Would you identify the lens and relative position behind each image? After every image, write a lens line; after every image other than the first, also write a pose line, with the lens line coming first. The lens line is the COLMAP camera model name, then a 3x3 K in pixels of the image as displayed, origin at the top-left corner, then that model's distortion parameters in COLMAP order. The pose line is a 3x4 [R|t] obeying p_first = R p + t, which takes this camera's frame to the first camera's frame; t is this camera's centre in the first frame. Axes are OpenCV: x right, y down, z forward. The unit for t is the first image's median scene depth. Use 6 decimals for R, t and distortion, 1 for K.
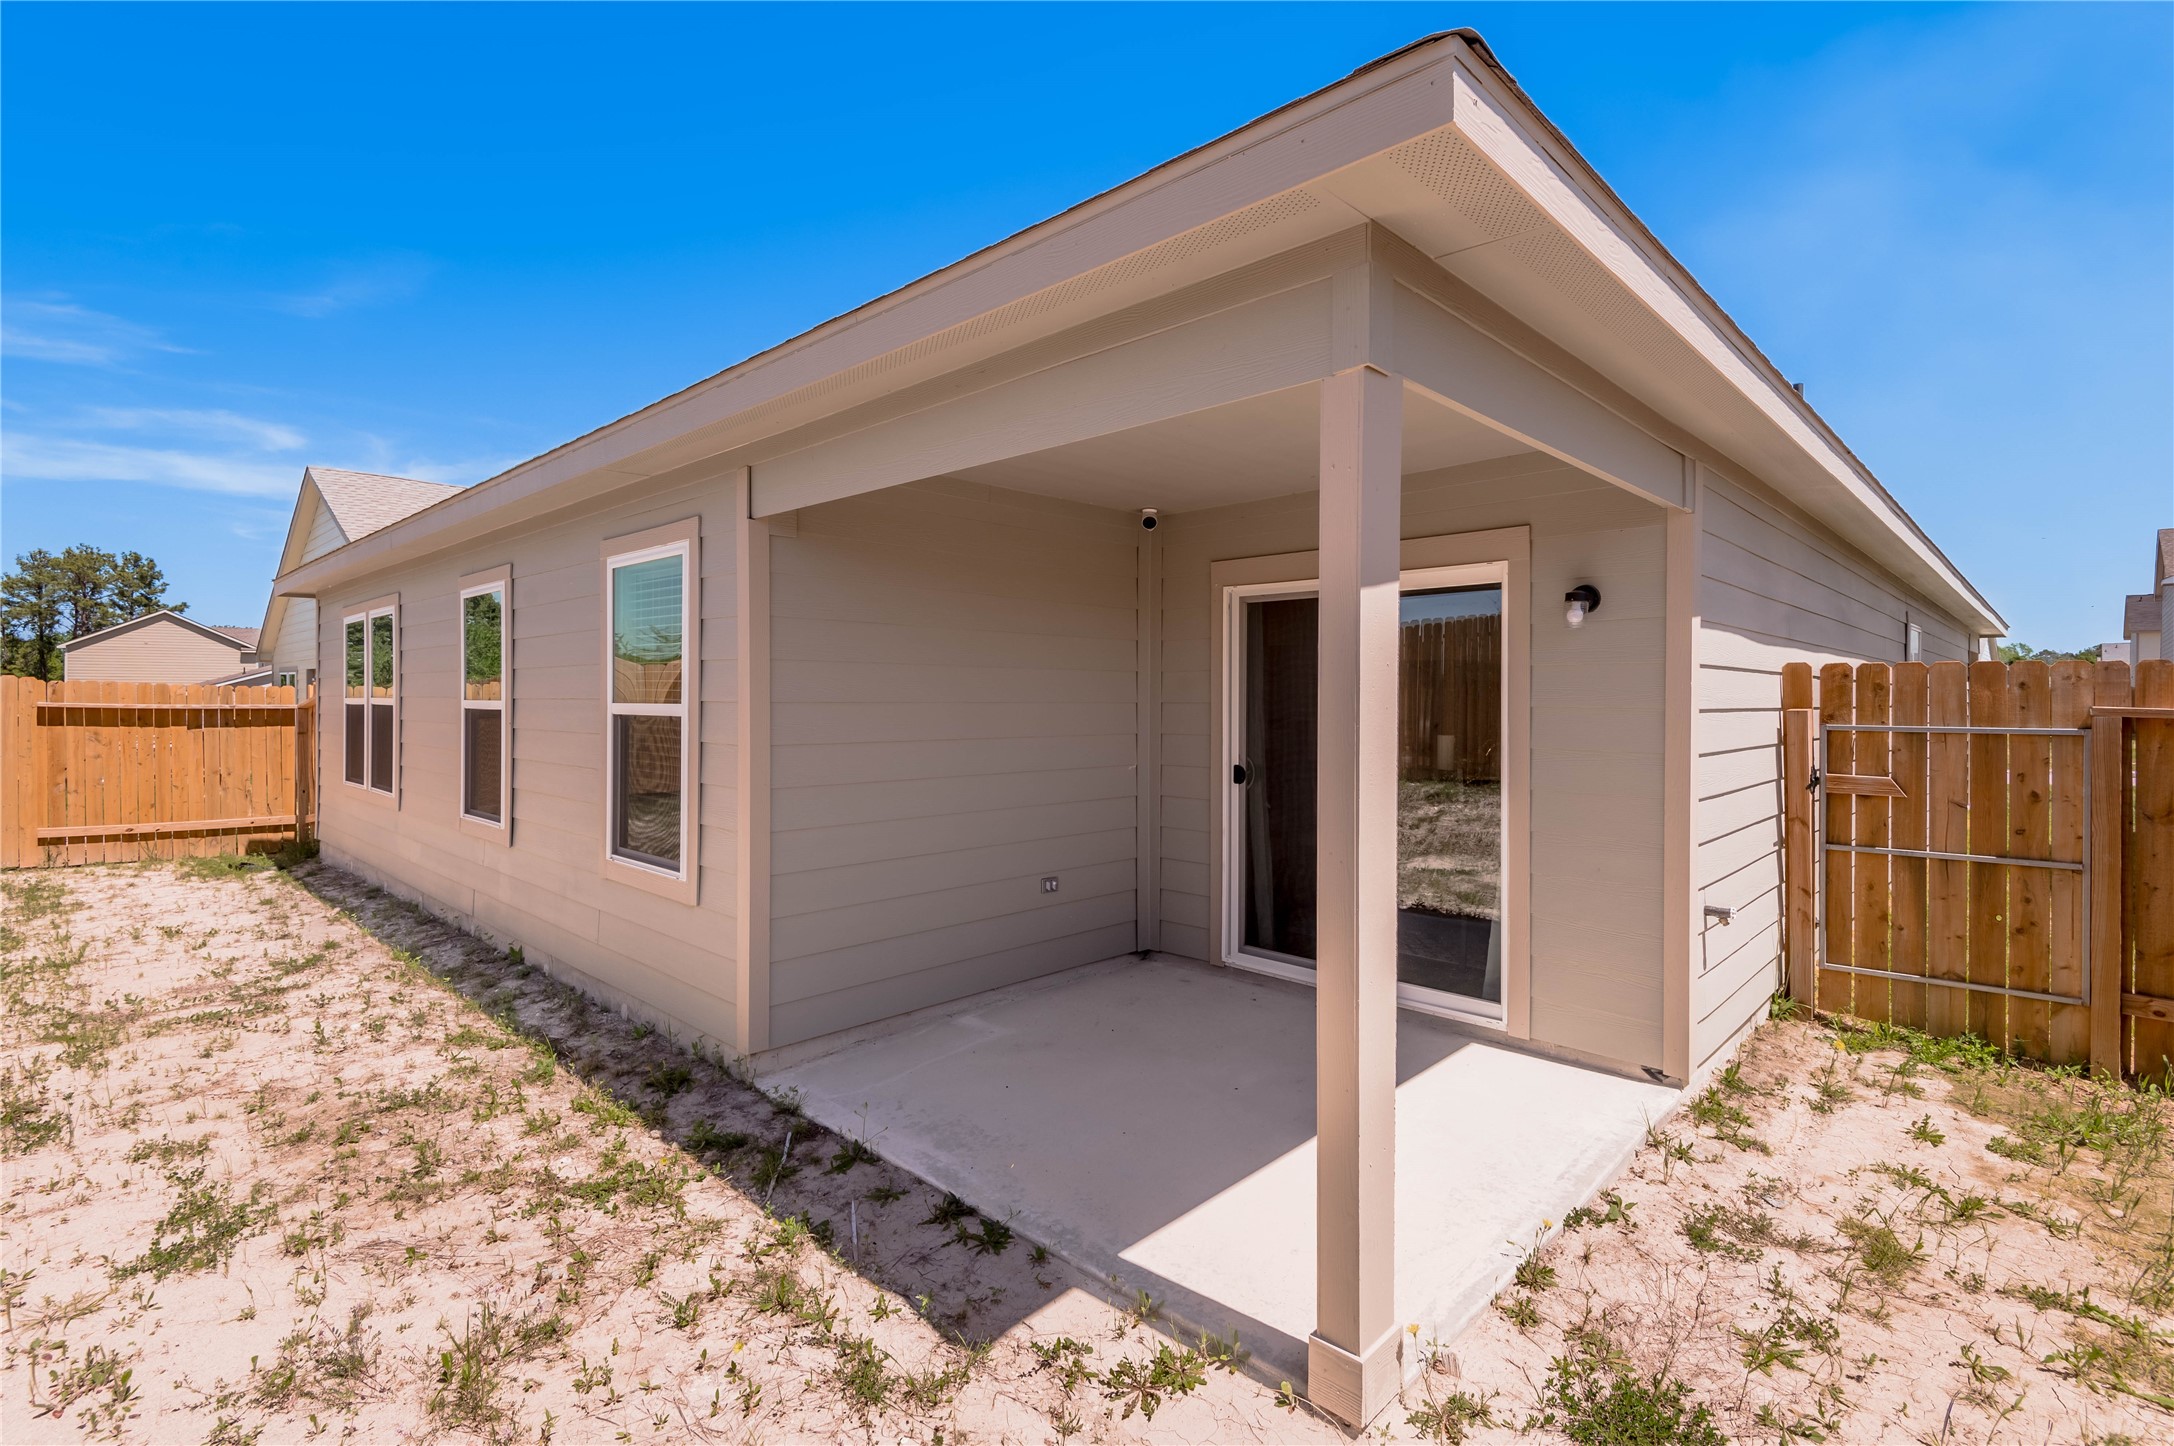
lens RADIAL K [[1017.4, 0, 1071.5], [0, 1017.4, 723.9], [0, 0, 1]] dist [0.000562, -0.001012]
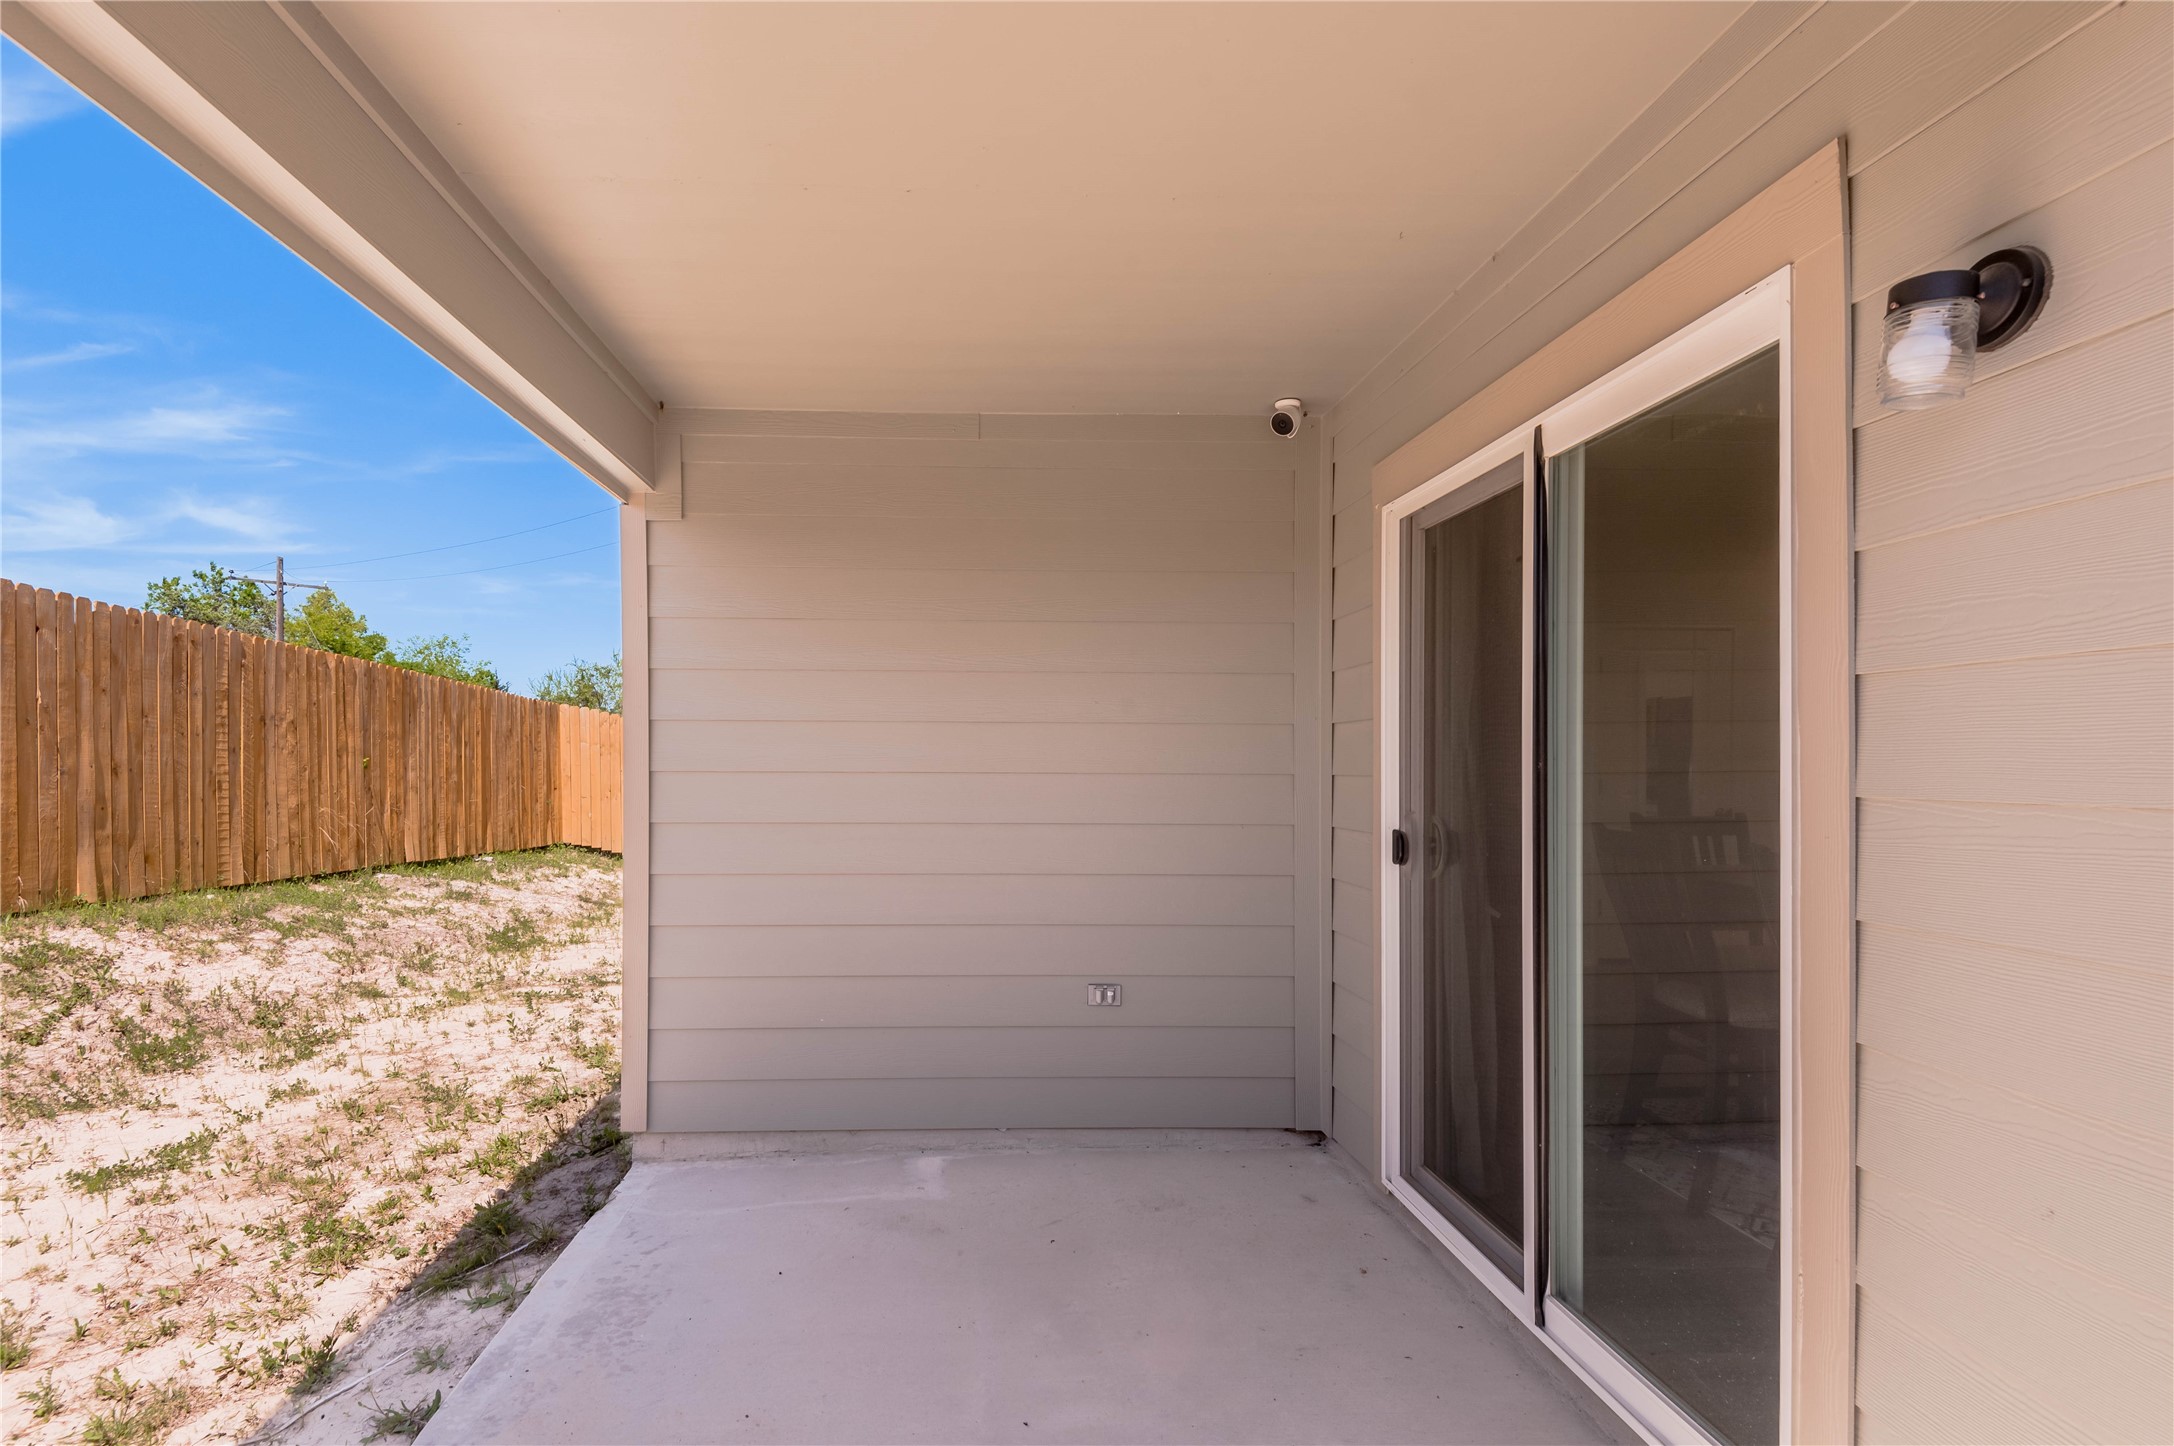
lens RADIAL K [[1017.4, 0, 1110.2], [0, 1017.4, 780.8], [0, 0, 1]] dist [0.000562, -0.001012]
pose [[0.702625, 0.005136, -0.711542, 0.653398], [-0.008387, 0.999964, -0.001064, 0.024315], [0.711511, 0.006715, 0.702643, 0.753944]]
